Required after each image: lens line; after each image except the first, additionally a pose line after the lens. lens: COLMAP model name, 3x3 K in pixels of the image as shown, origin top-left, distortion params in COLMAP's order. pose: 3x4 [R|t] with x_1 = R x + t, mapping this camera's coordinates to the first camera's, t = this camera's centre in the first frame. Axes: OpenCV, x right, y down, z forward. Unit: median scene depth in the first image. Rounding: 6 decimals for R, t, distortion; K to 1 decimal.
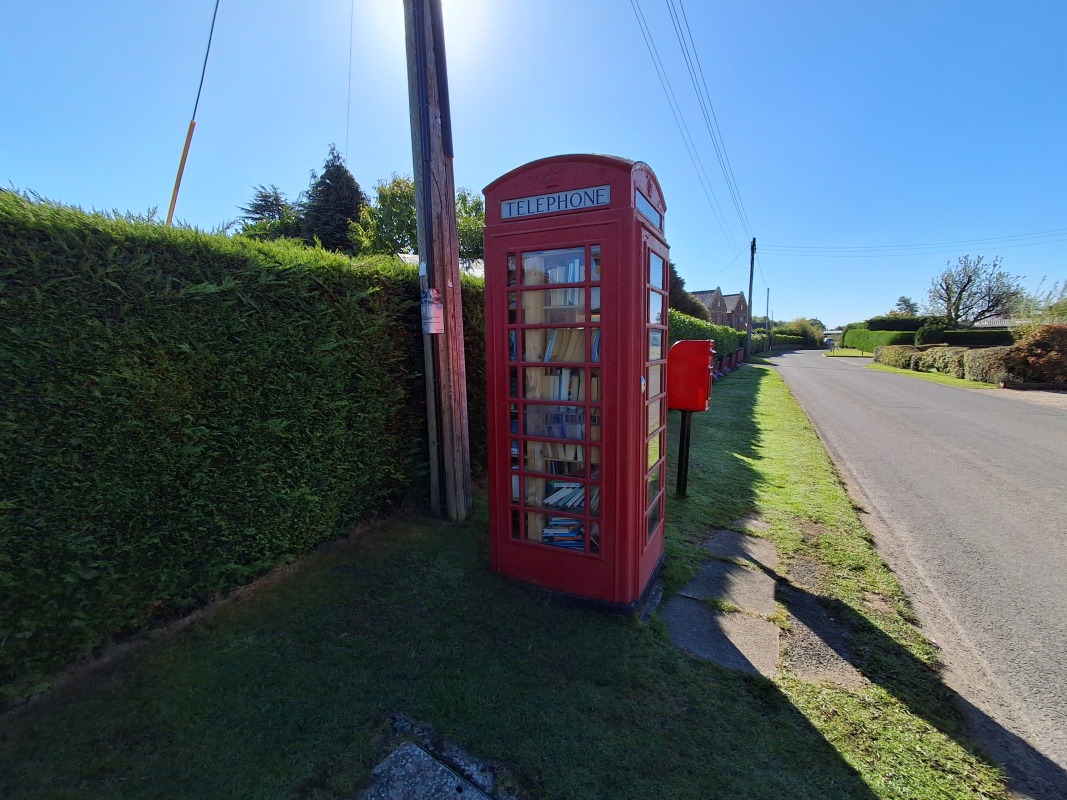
lens RADIAL K [[497.6, 0, 540.9], [0, 497.6, 401.6], [0, 0, 1]] dist [-0.002714, -0.000010]
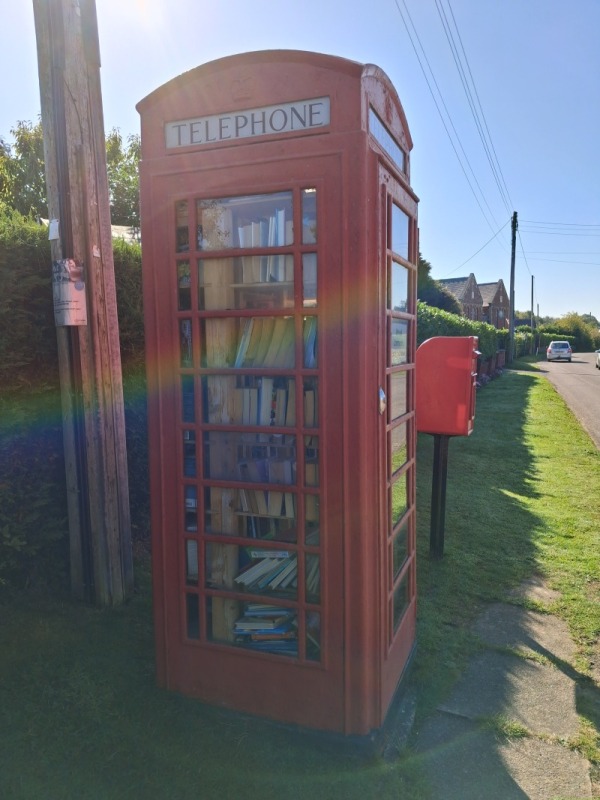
lens RADIAL K [[636.0, 0, 300.0], [0, 636.0, 400.0], [0, 0, 1]] dist [0.052360, -0.097621]
pose [[0.996904, -0.008193, 0.078198, 0.023302], [0.010621, 0.999473, -0.030680, -0.008533], [-0.077906, 0.031415, 0.996466, 0.131679]]
